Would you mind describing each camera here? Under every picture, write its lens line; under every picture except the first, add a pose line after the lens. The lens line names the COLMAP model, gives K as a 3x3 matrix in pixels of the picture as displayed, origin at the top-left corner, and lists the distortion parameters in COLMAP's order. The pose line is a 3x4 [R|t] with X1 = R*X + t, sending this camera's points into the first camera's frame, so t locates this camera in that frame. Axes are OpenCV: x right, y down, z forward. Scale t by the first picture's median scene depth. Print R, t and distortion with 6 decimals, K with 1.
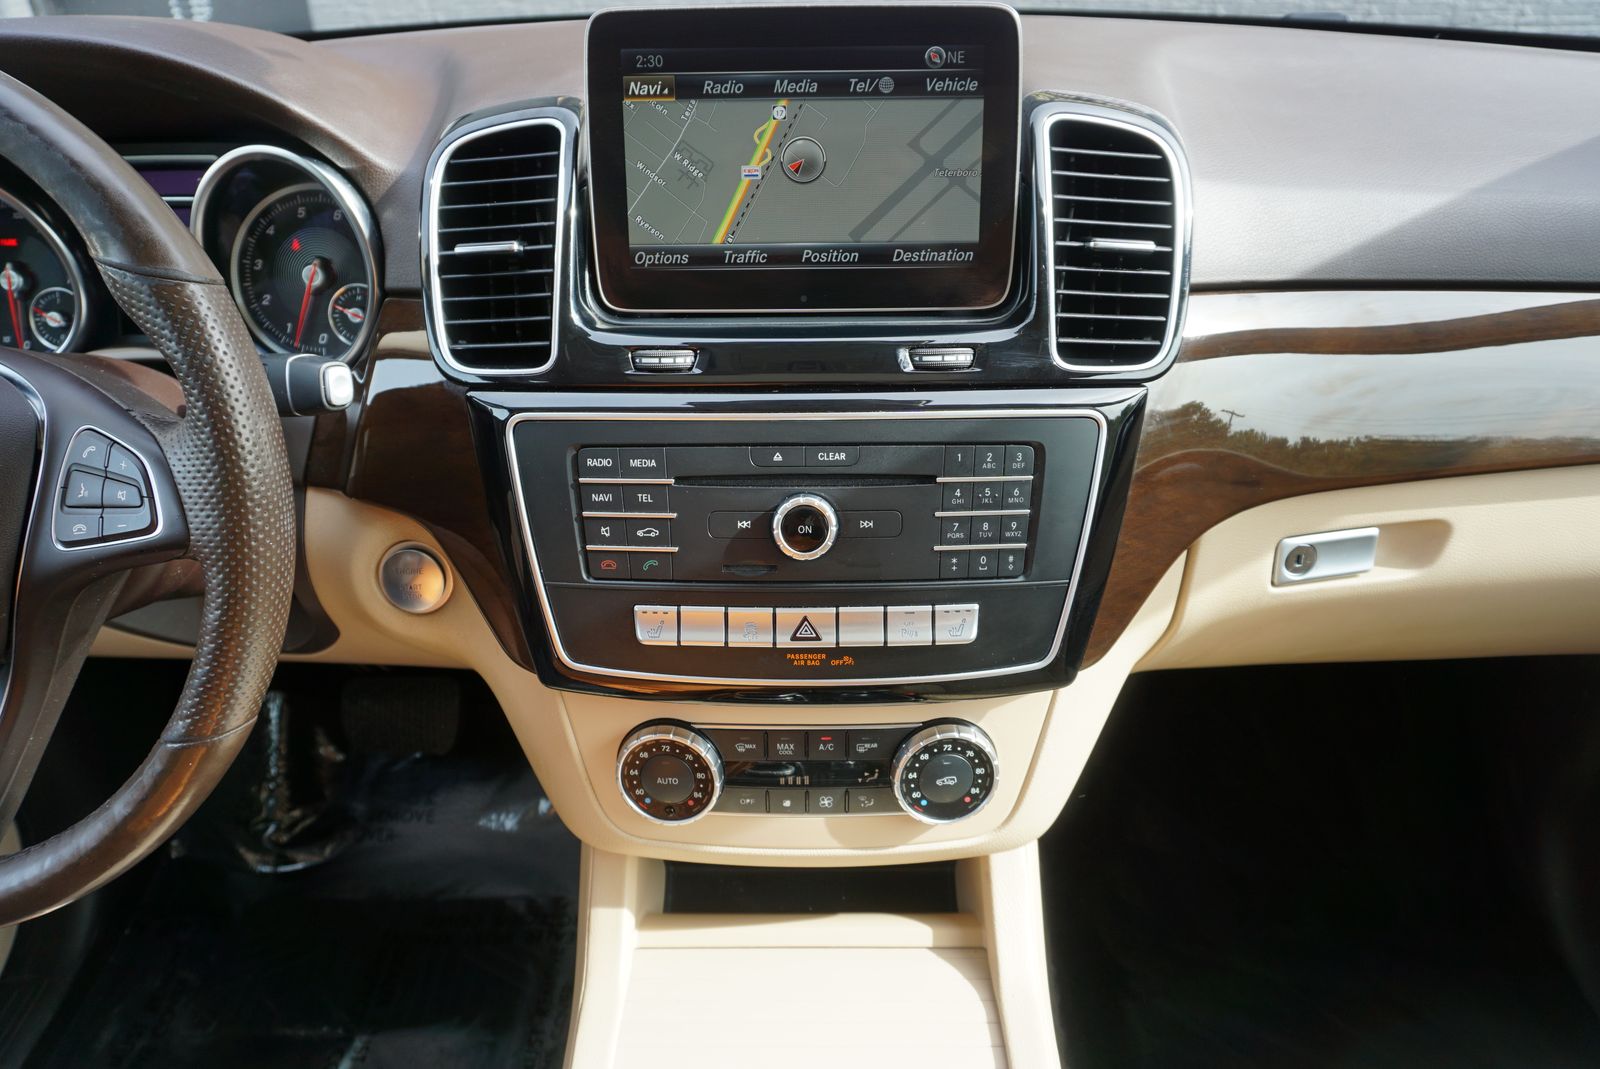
lens RADIAL K [[1064.1, 0, 796.3], [0, 1064.1, 515.8], [0, 0, 1]] dist [-0.039026, 0.003462]
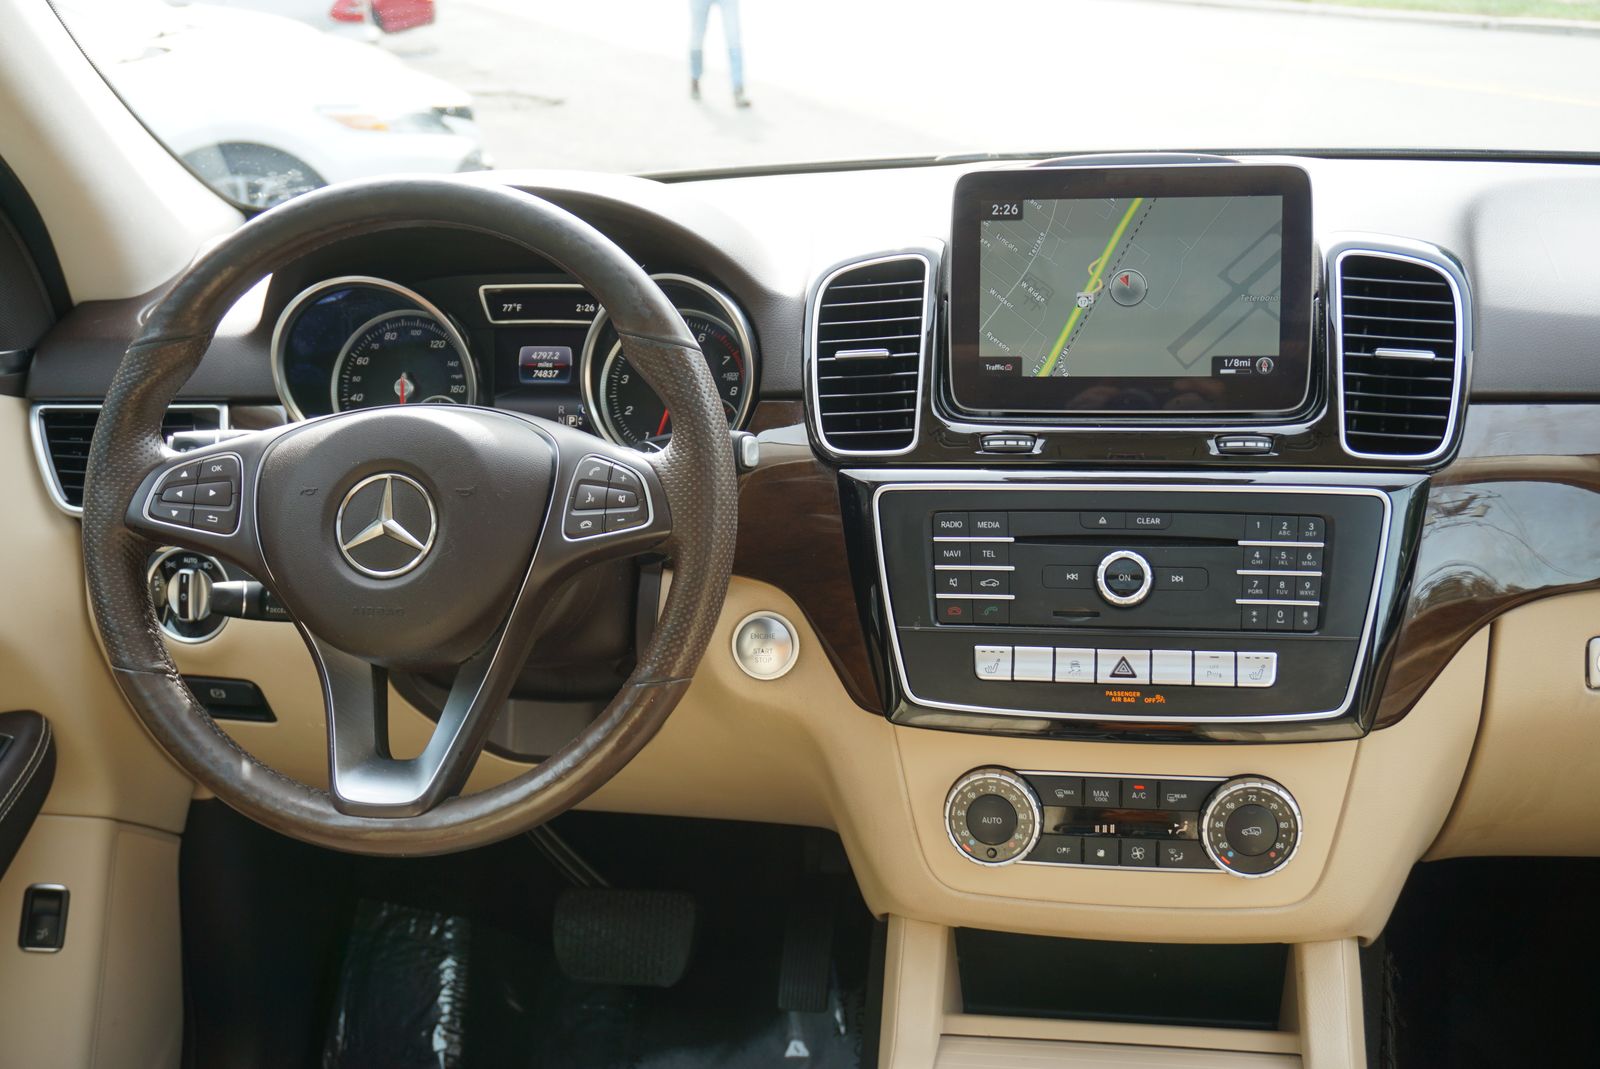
lens RADIAL K [[1936.7, 0, 800.0], [0, 1936.7, 534.5], [0, 0, 1]] dist [0.059682, 0.018606]
pose [[0.988787, 0.024776, -0.147264, -0.030608], [-0.058785, 0.971098, -0.231328, 0.462448], [0.137277, 0.237391, 0.961666, -1.092539]]
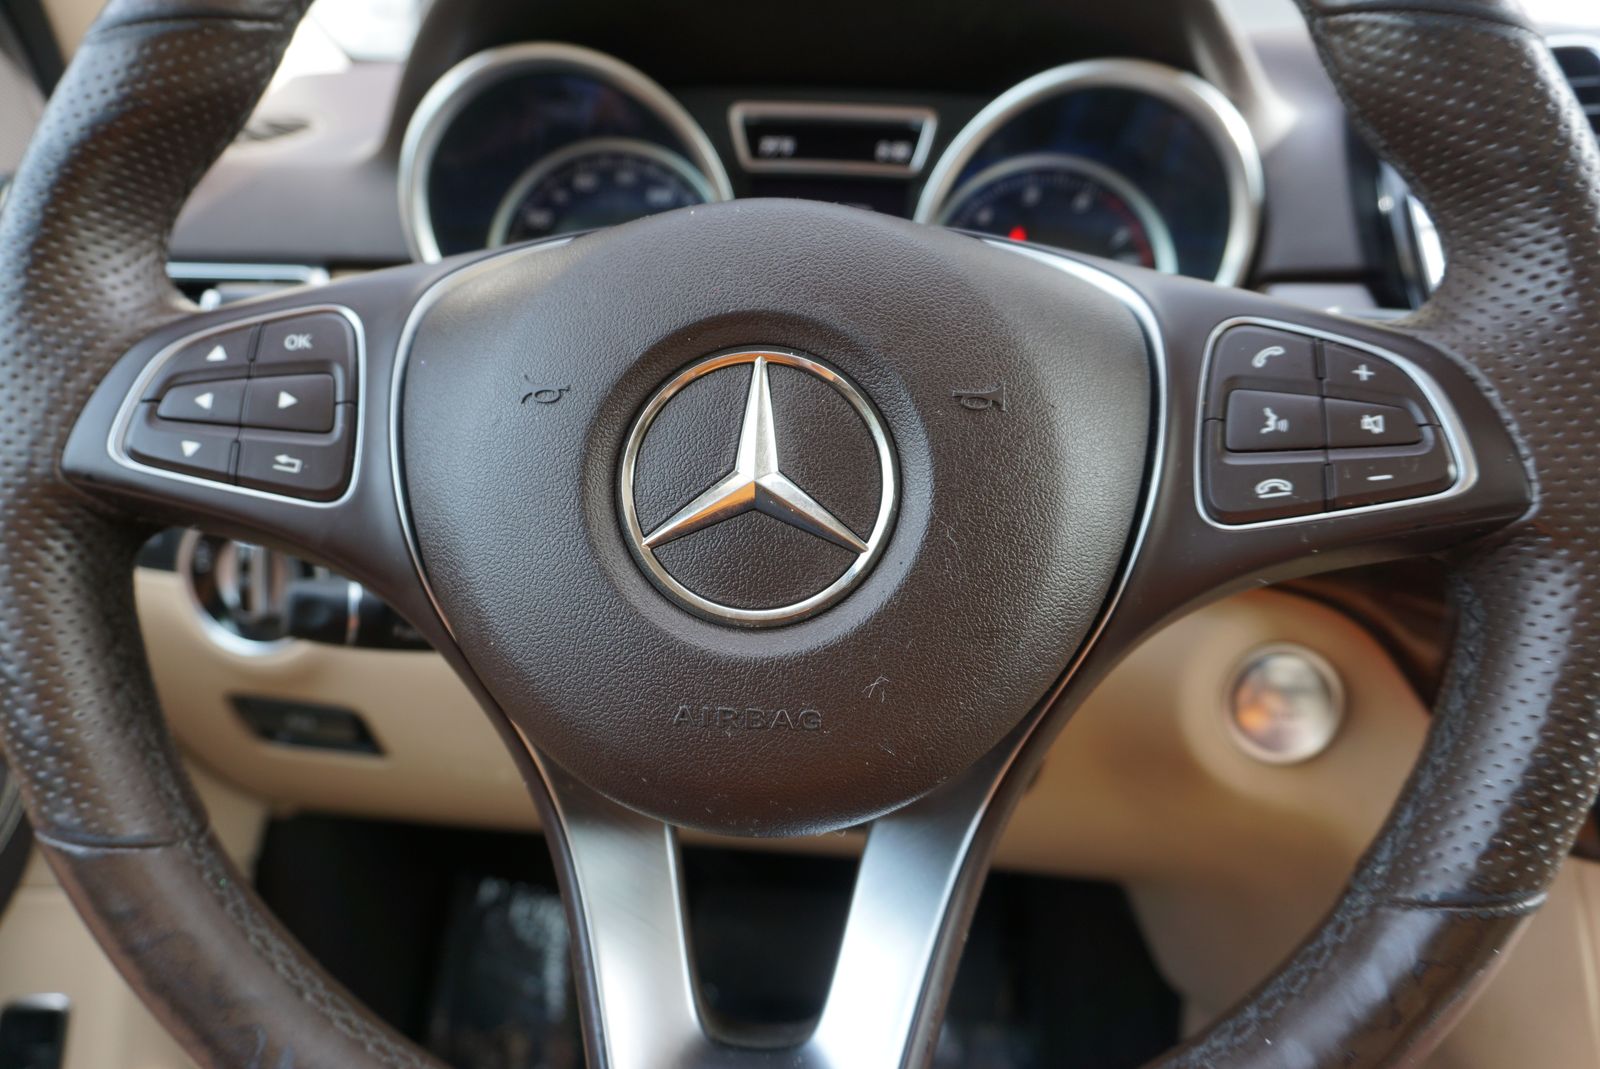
lens RADIAL K [[1142.5, 0, 825.5], [0, 1142.5, 497.9], [0, 0, 1]] dist [0.026004, -0.000178]
pose [[0.999114, 0.040272, -0.012187, -0.712961], [-0.041970, 0.974368, -0.221009, 0.119927], [0.002974, 0.221325, 0.975196, 0.326799]]
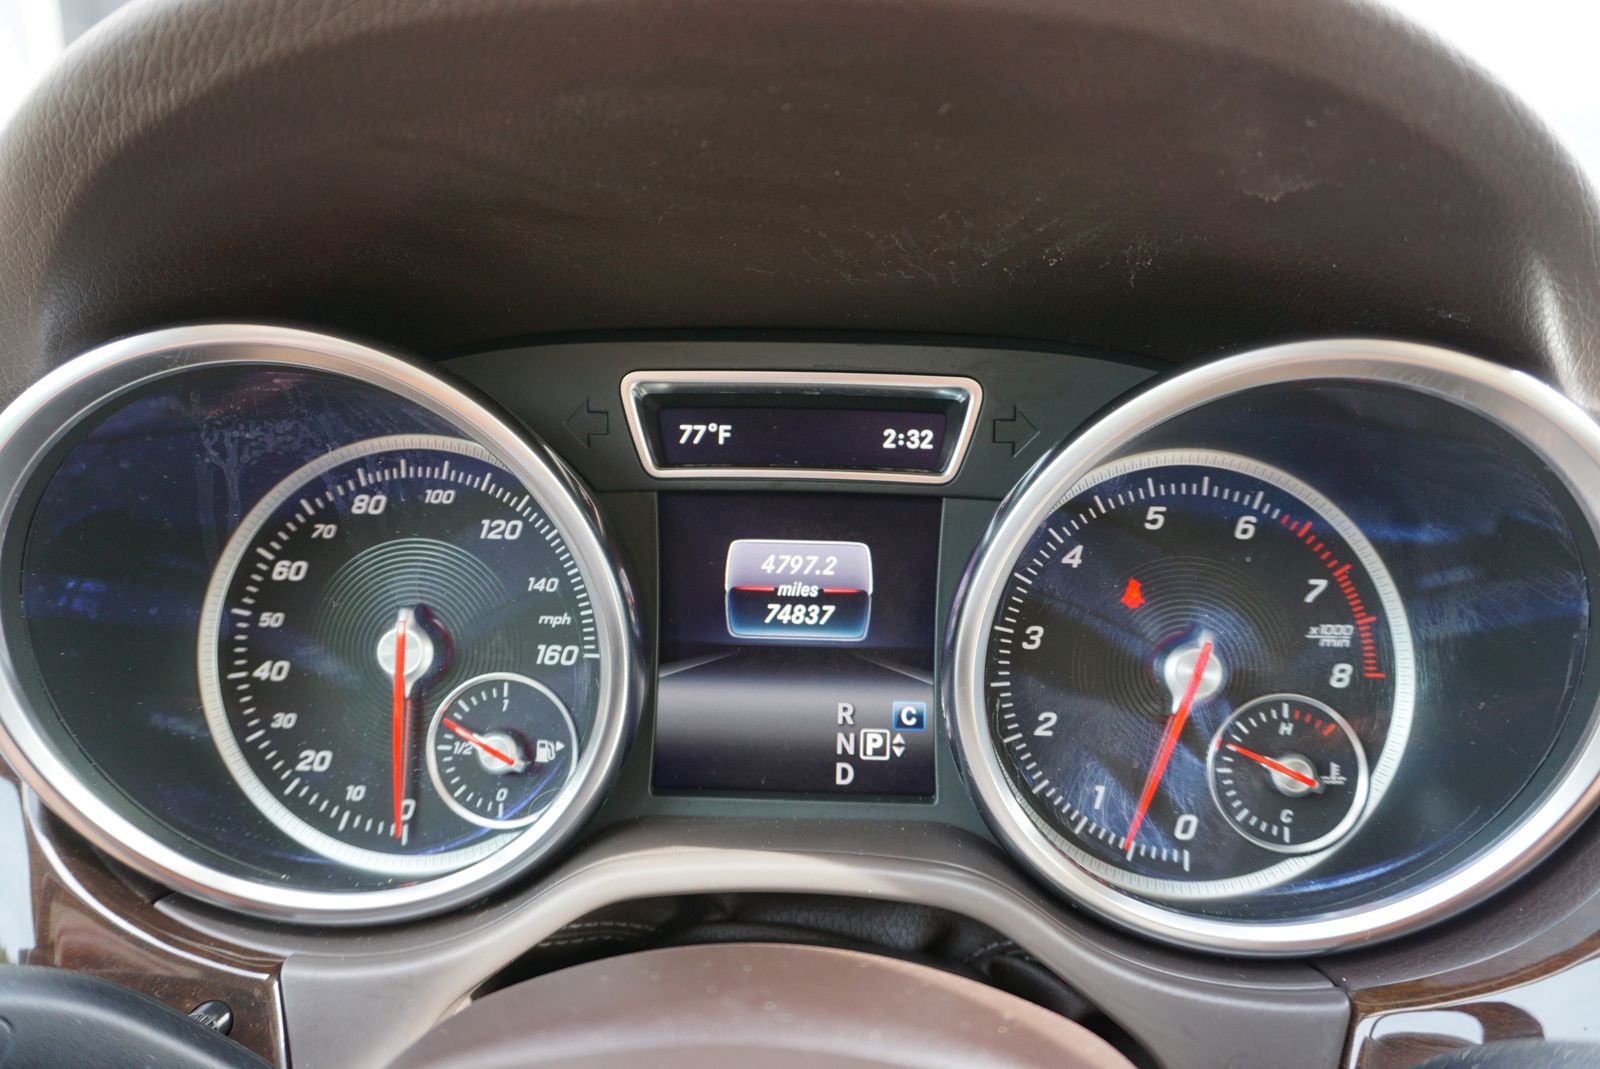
lens RADIAL K [[1218.0, 0, 800.0], [0, 1218.0, 534.5], [0, 0, 1]] dist [-0.013399, -0.002221]
pose [[0.999354, 0.030414, -0.019144, -0.719472], [-0.034413, 0.963383, -0.265911, -0.181700], [0.010356, 0.266398, 0.963808, 0.652518]]
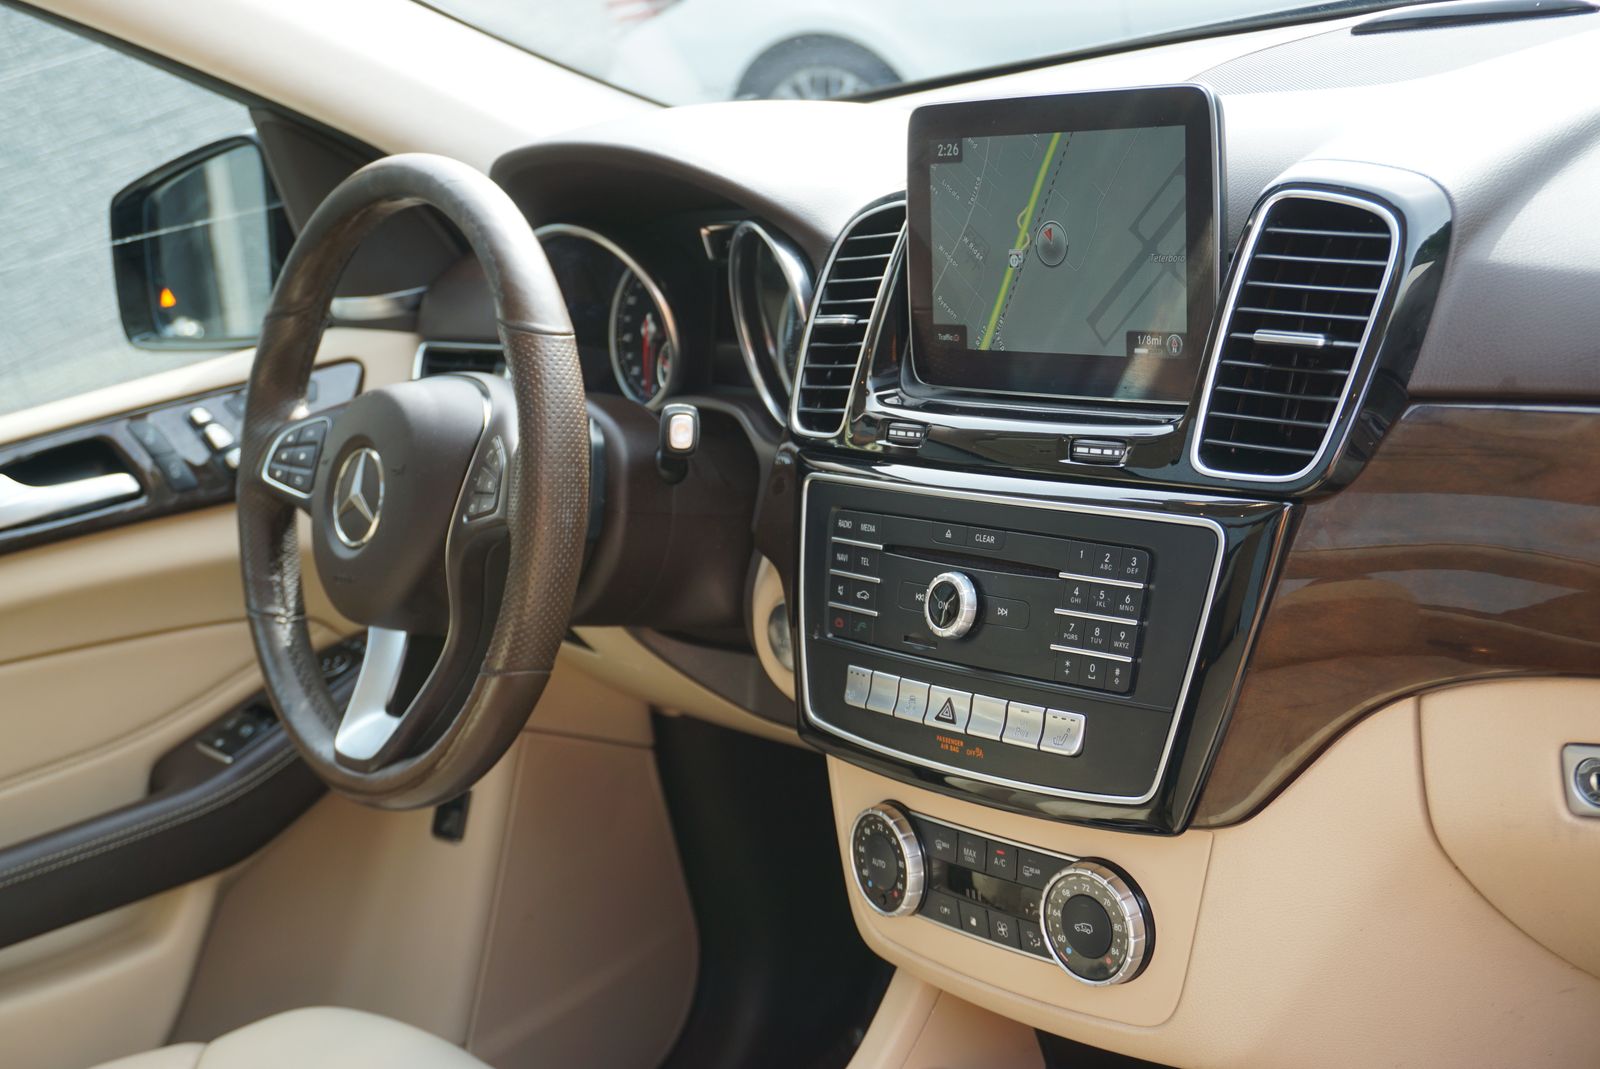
lens RADIAL K [[2326.9, 0, 800.0], [0, 2326.9, 534.5], [0, 0, 1]] dist [0.016856, 0.149176]
pose [[0.632112, 0.102111, -0.768120, 1.508818], [-0.205610, 0.977848, -0.039212, 0.057732], [0.747101, 0.182719, 0.639104, -0.489913]]
